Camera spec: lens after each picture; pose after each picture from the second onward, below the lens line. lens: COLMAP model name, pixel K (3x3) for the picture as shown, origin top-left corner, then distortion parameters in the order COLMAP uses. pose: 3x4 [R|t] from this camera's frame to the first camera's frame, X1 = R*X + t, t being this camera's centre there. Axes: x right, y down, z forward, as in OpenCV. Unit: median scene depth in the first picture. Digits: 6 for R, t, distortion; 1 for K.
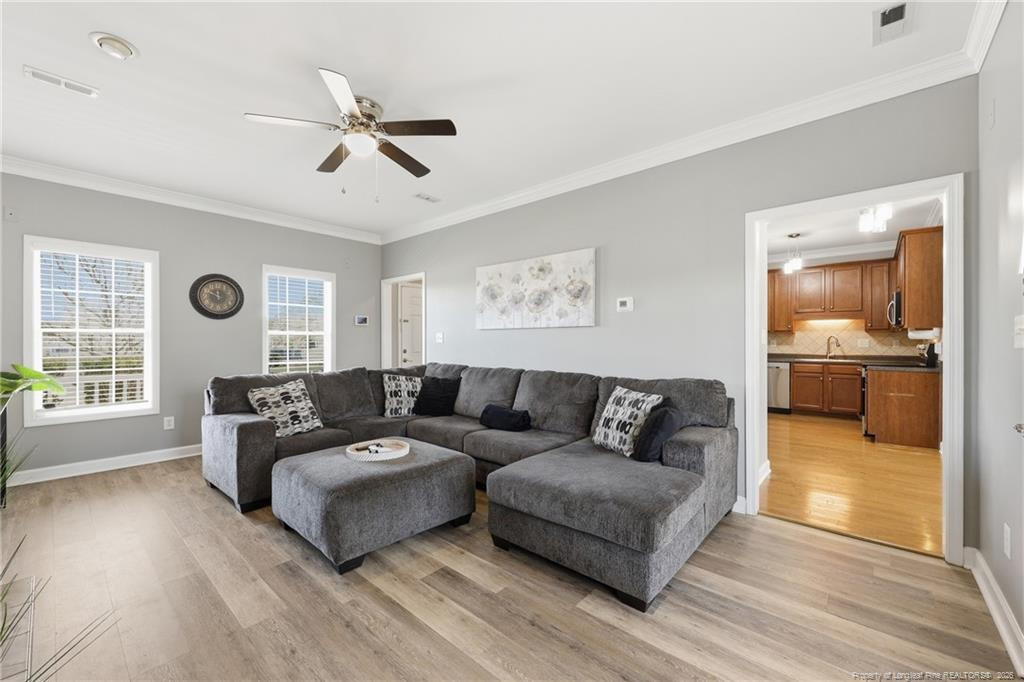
lens RADIAL K [[409.6, 0, 510.5], [0, 409.6, 340.8], [0, 0, 1]] dist [-0.001382, 0.000578]
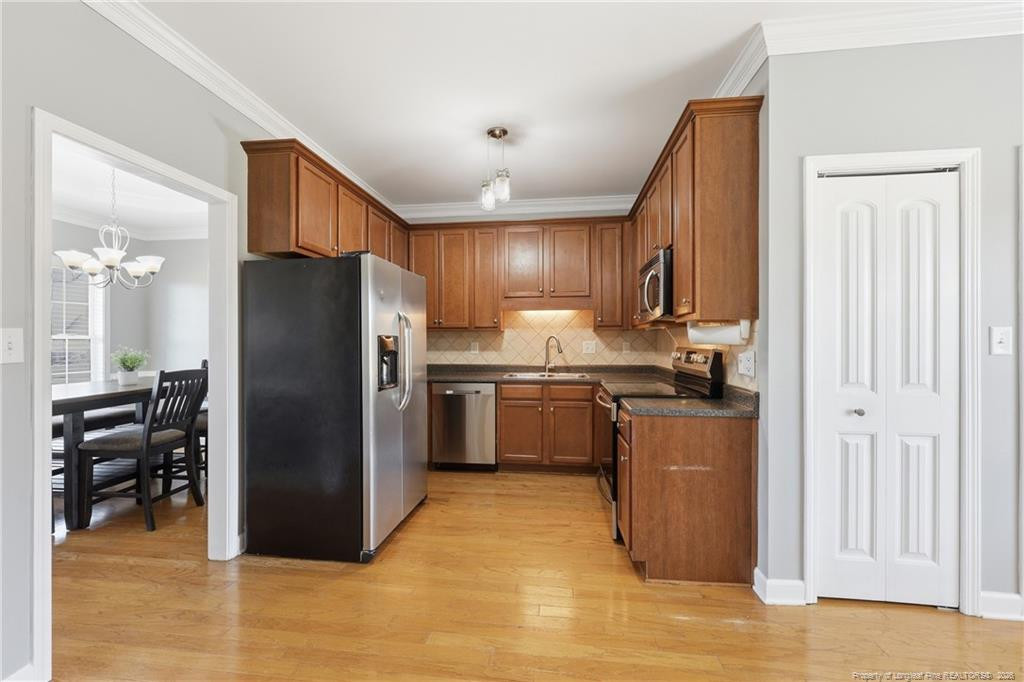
lens RADIAL K [[409.6, 0, 505.8], [0, 409.6, 340.7], [0, 0, 1]] dist [-0.001382, 0.000578]
pose [[0.830368, -0.006814, 0.557173, 0.431845], [0.004716, 0.999975, 0.005201, -0.009636], [-0.557195, -0.001691, 0.830380, 0.594314]]
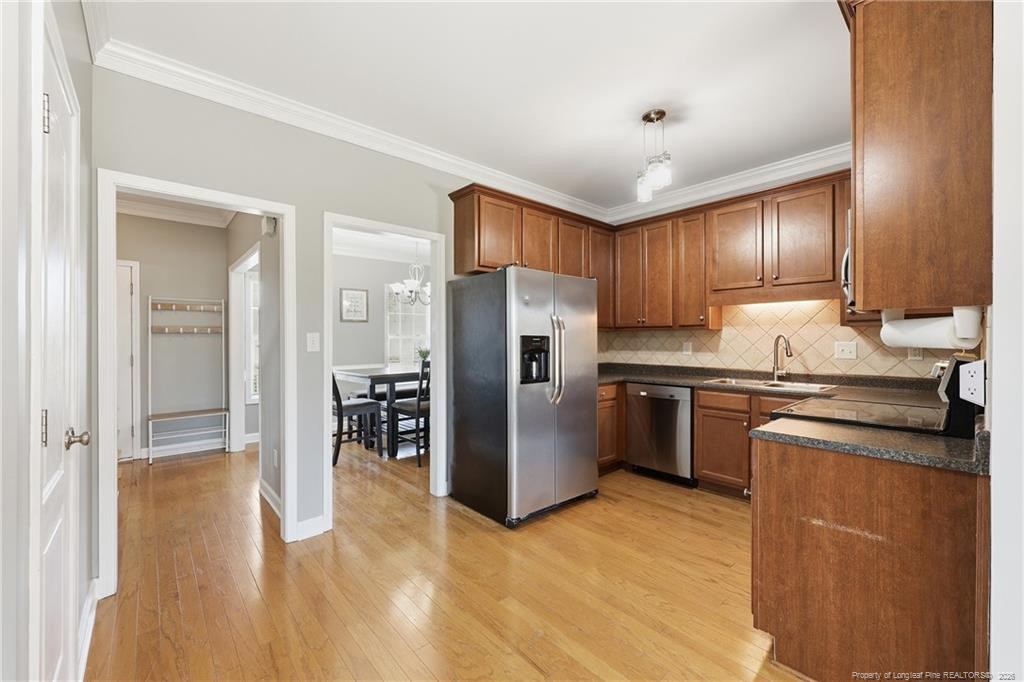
lens RADIAL K [[409.6, 0, 506.2], [0, 409.6, 340.2], [0, 0, 1]] dist [-0.001382, 0.000578]
pose [[0.991773, -0.003716, -0.127953, 0.597270], [0.004163, 0.999986, 0.003225, -0.009638], [0.127939, -0.003731, 0.991775, 0.534010]]
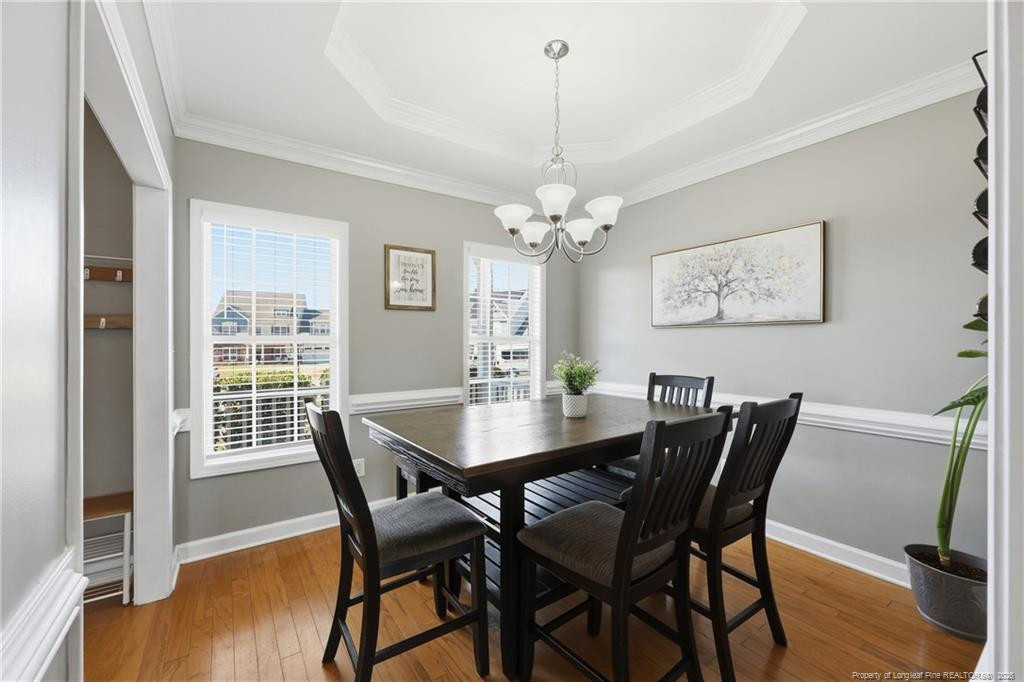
lens RADIAL K [[409.6, 0, 512.2], [0, 409.6, 335.8], [0, 0, 1]] dist [-0.001382, 0.000578]
pose [[0.972260, -0.006676, -0.233809, 0.340292], [0.005846, 0.999974, -0.004244, -0.014665], [0.233831, 0.002759, 0.972273, 1.018581]]
